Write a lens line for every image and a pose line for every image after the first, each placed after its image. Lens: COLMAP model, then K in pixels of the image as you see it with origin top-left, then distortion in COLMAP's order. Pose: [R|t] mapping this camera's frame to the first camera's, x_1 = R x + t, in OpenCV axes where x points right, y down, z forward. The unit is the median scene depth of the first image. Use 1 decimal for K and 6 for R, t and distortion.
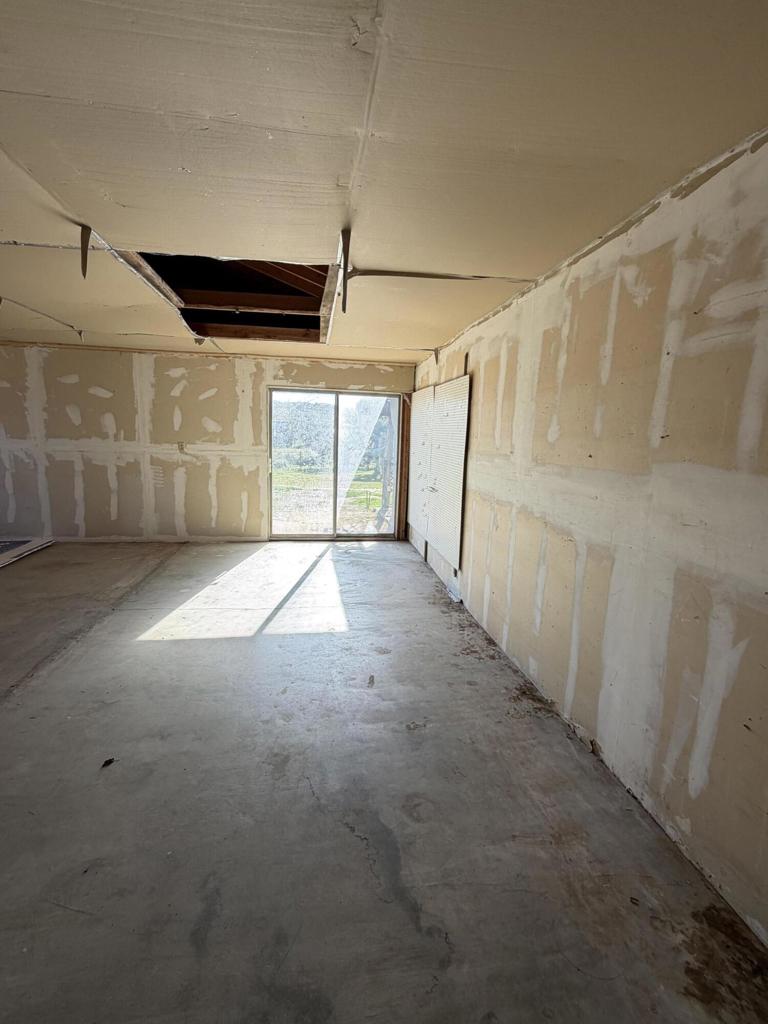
lens RADIAL K [[462.2, 0, 381.8], [0, 462.2, 510.7], [0, 0, 1]] dist [-0.001093, 0.001064]
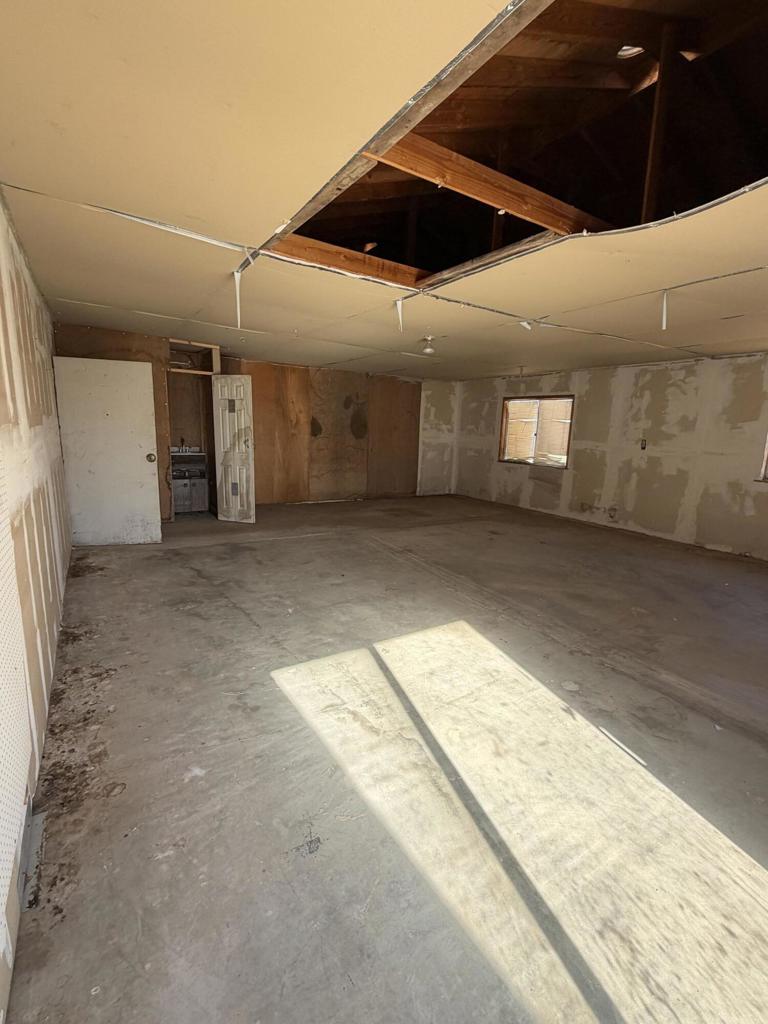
lens RADIAL K [[462.2, 0, 385.7], [0, 462.2, 513.4], [0, 0, 1]] dist [-0.001093, 0.001064]
pose [[-0.912536, 0.013717, -0.408767, 0.060873], [-0.129183, 0.938608, 0.319886, -0.255086], [0.388060, 0.344714, -0.854741, 1.640151]]
